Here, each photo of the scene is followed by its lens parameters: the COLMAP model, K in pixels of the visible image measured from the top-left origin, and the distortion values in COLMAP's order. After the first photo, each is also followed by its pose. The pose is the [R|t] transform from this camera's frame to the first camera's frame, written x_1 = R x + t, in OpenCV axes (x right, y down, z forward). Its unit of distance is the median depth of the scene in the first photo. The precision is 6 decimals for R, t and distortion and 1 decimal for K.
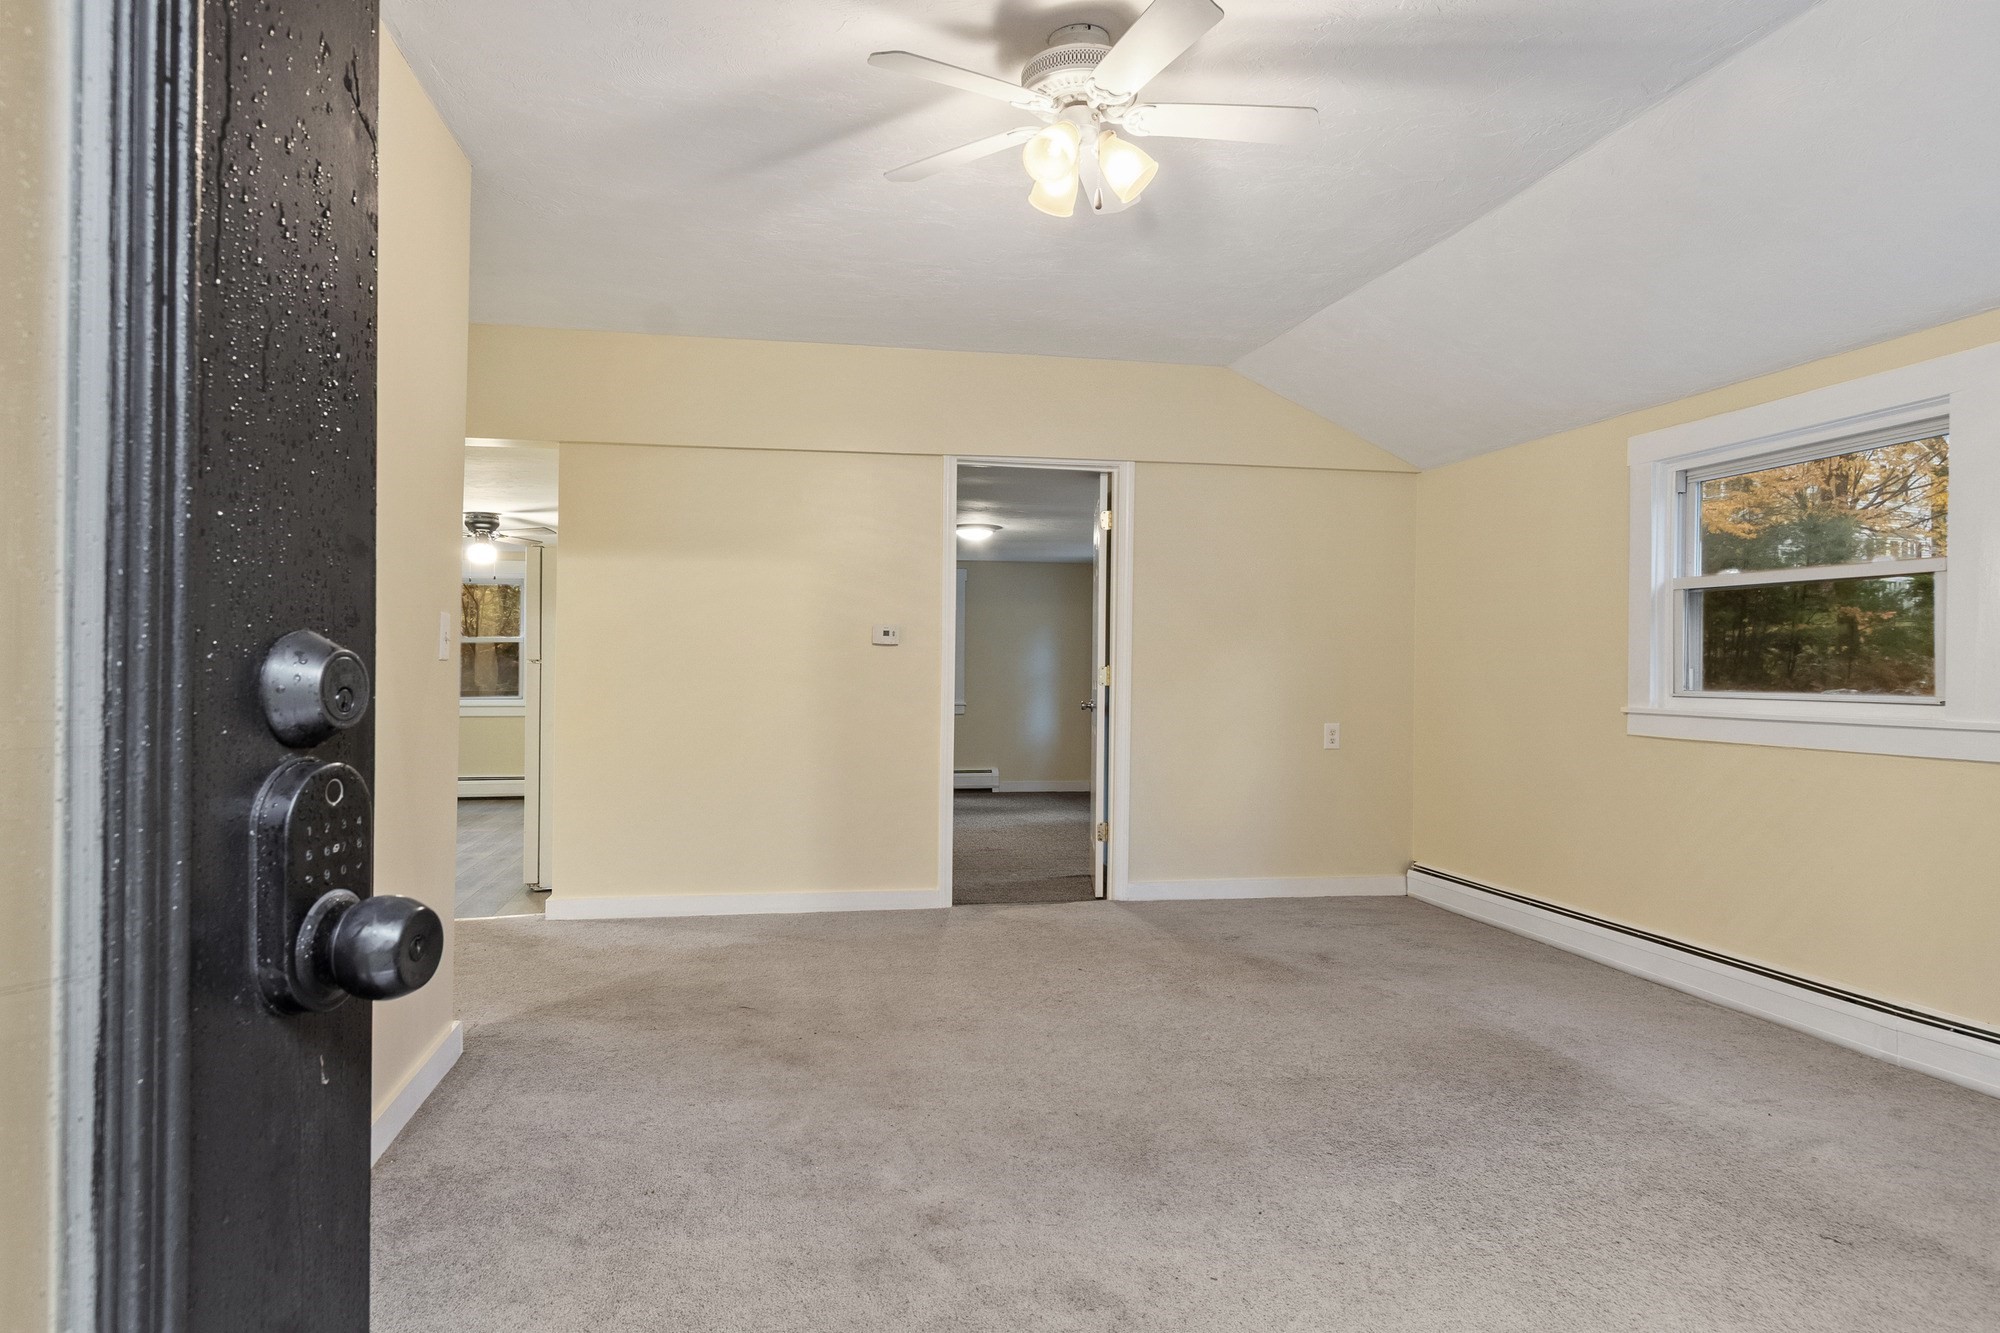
lens RADIAL K [[1188.0, 0, 1000.0], [0, 1188.0, 666.5], [0, 0, 1]] dist [0.002317, 0.000758]
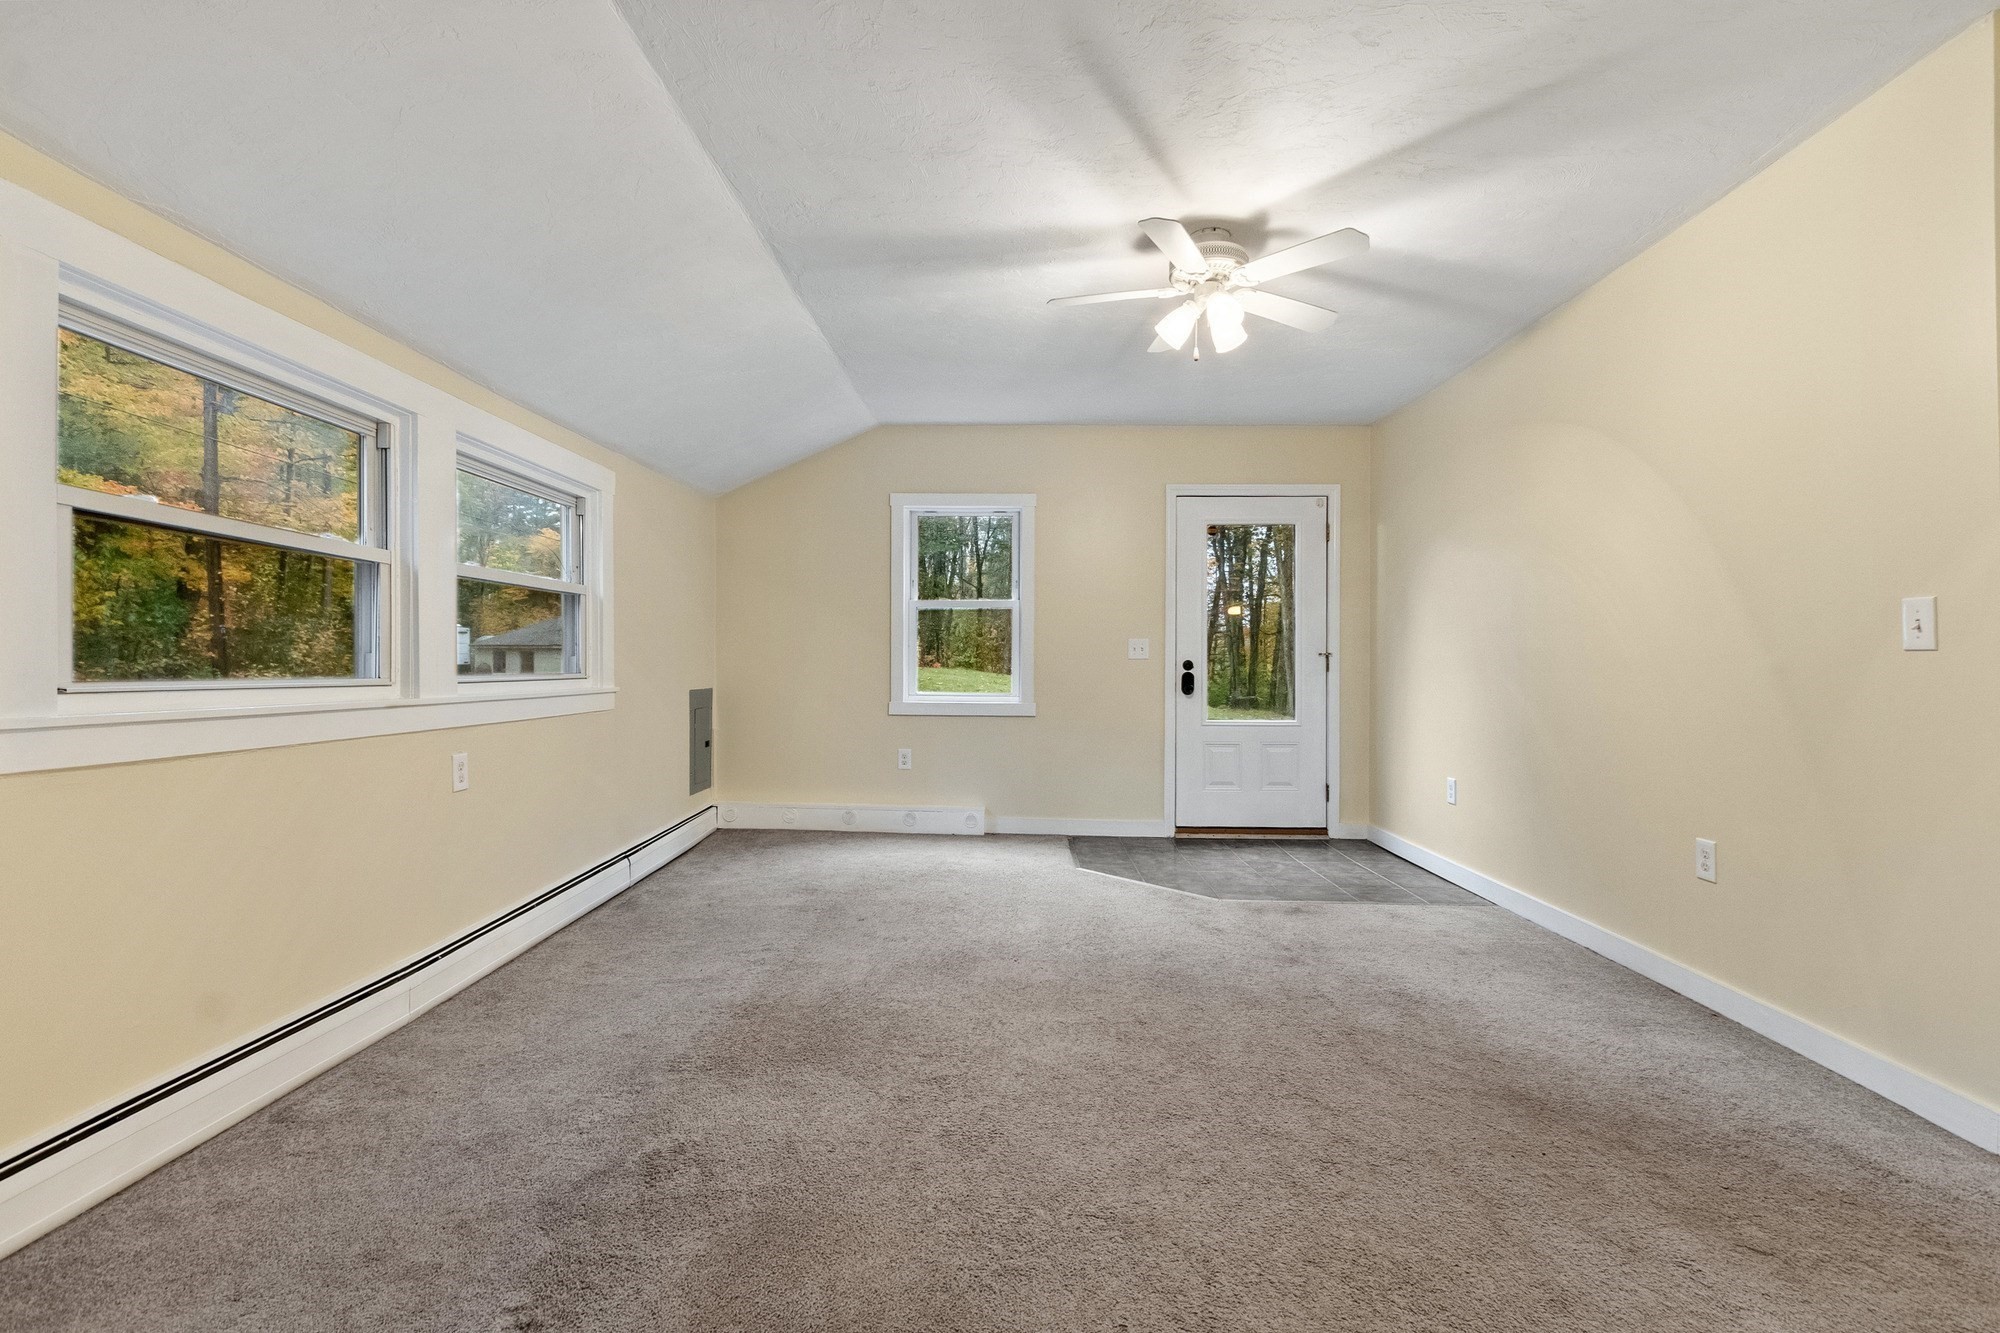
lens RADIAL K [[868.3, 0, 988.3], [0, 868.3, 665.8], [0, 0, 1]] dist [0.001269, 0.000088]
pose [[-0.970625, -0.007180, 0.240492, 0.044307], [-0.008461, 0.999955, -0.004292, 0.010137], [-0.240450, -0.006201, -0.970642, 1.302409]]
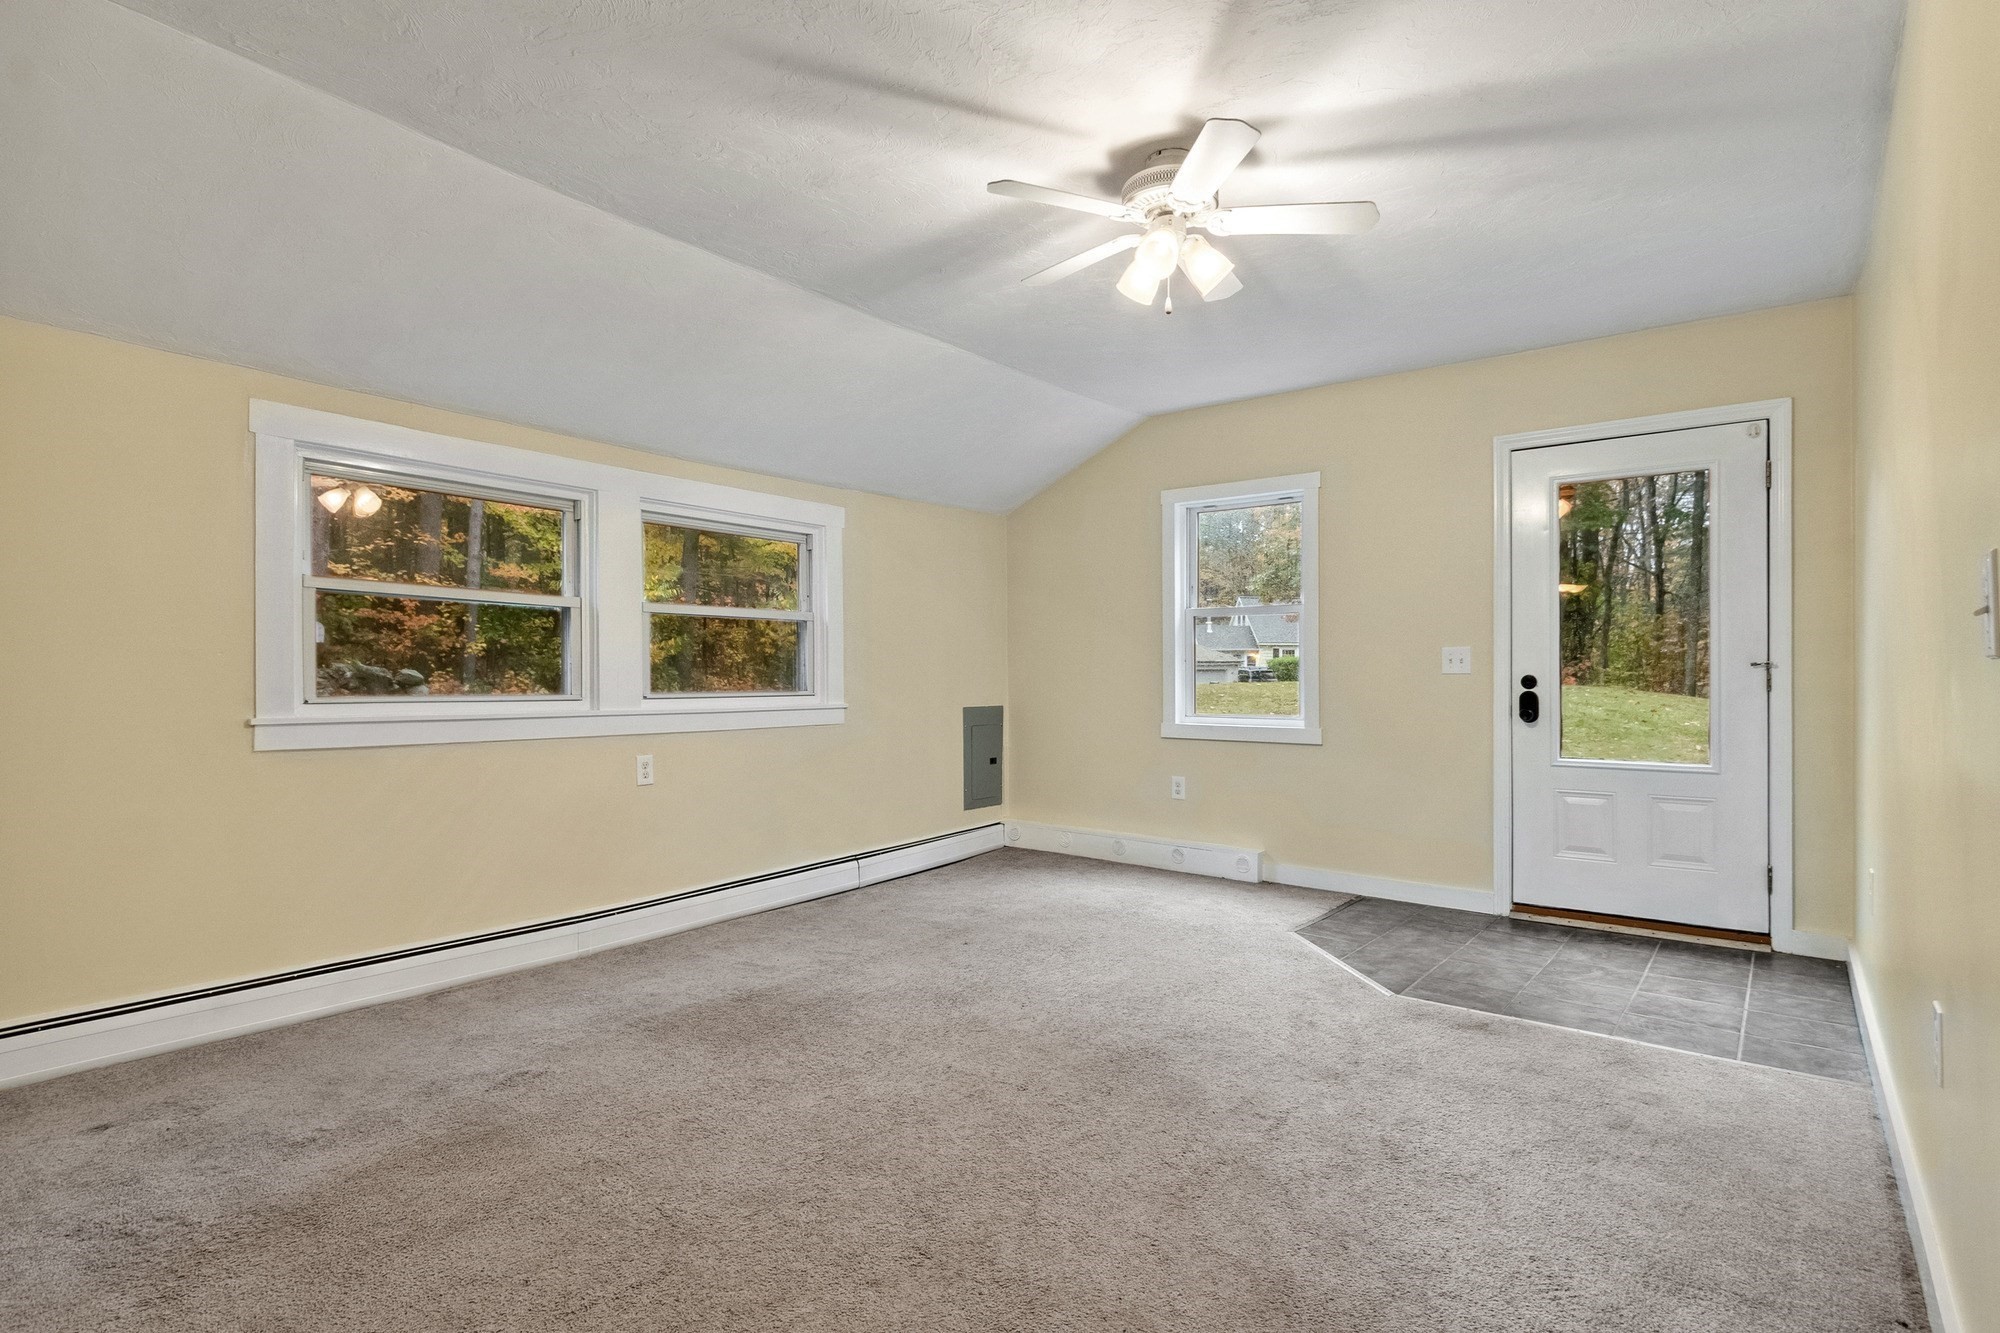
lens RADIAL K [[978.0, 0, 1005.6], [0, 978.0, 682.0], [0, 0, 1]] dist [0.001033, 0.000208]
pose [[-0.656322, -0.005461, 0.754461, -0.356170], [-0.006809, 0.999976, 0.001315, 0.003976], [-0.754450, -0.004274, -0.656343, 1.096569]]
